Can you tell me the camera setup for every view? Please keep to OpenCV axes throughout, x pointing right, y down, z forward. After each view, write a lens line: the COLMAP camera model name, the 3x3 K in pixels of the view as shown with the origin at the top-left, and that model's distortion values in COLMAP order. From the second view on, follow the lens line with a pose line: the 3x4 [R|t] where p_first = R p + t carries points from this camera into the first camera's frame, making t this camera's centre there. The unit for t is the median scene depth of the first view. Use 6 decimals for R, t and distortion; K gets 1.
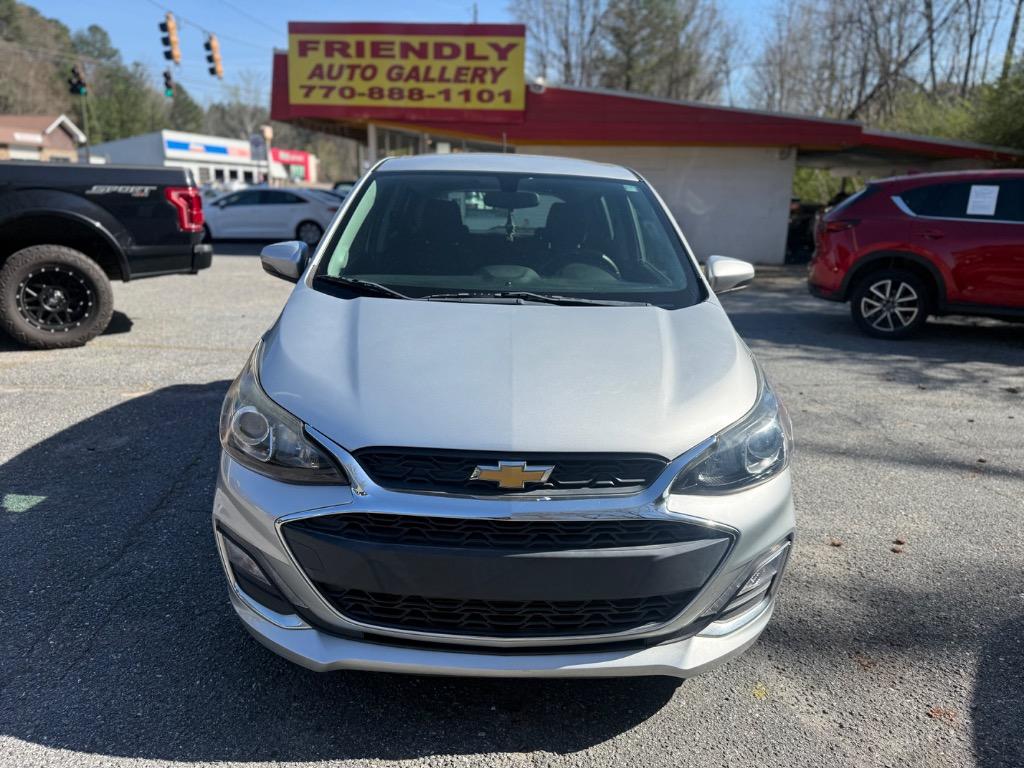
lens RADIAL K [[729.6, 0, 505.6], [0, 729.6, 373.5], [0, 0, 1]] dist [0.024724, -0.025508]
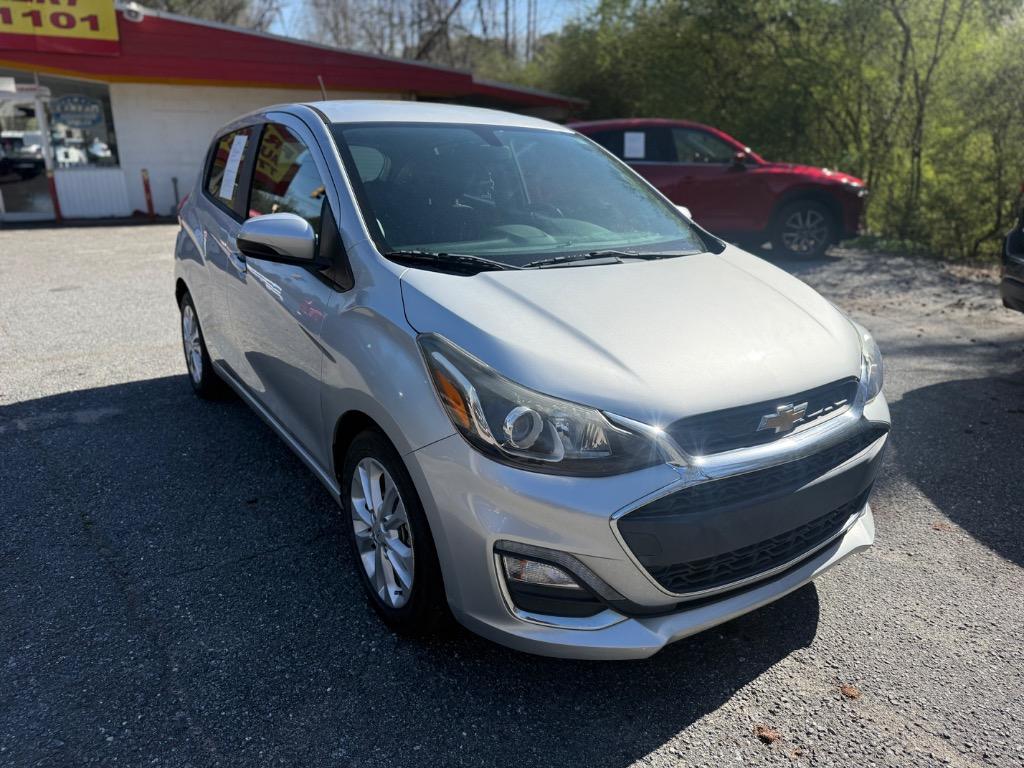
lens RADIAL K [[724.9, 0, 512.0], [0, 724.9, 384.0], [0, 0, 1]] dist [0.007553, -0.005278]
pose [[0.845058, -0.181693, 0.502856, -0.085778], [0.137890, 0.982736, 0.123357, -0.009893], [-0.516587, -0.034905, 0.855523, 0.028723]]
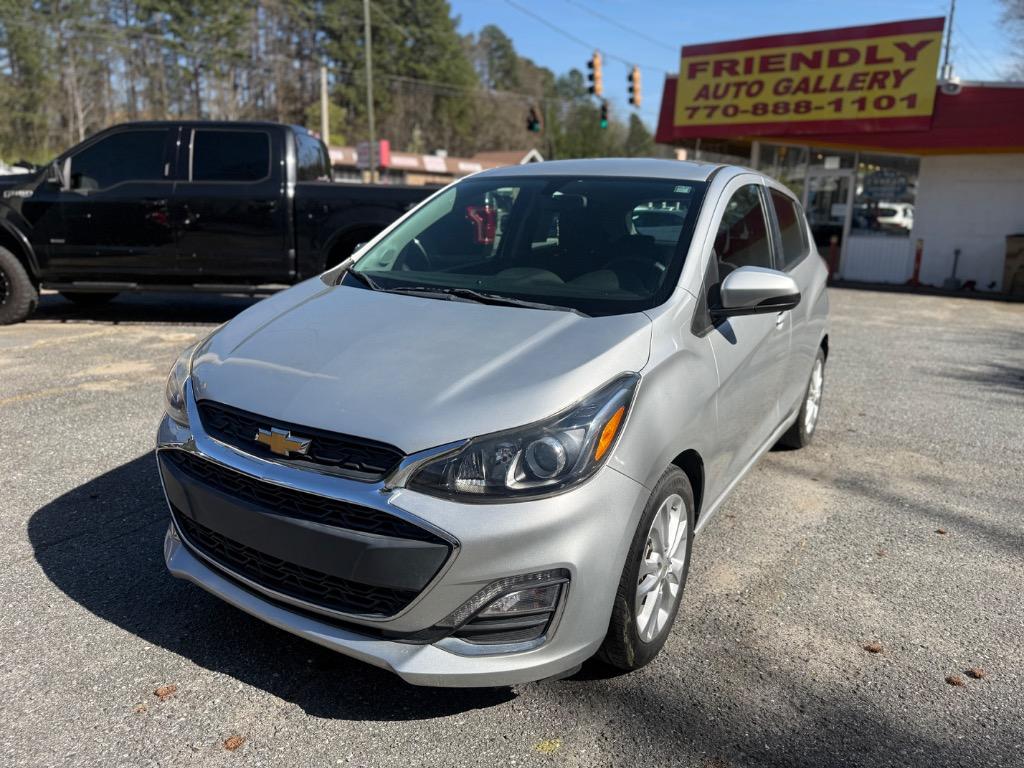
lens RADIAL K [[734.4, 0, 516.7], [0, 734.4, 379.7], [0, 0, 1]] dist [0.008820, -0.008839]
pose [[0.852671, 0.112981, -0.510086, 0.085637], [-0.124142, 0.992189, 0.012246, -0.001111], [0.507485, 0.052881, 0.860036, 0.022442]]
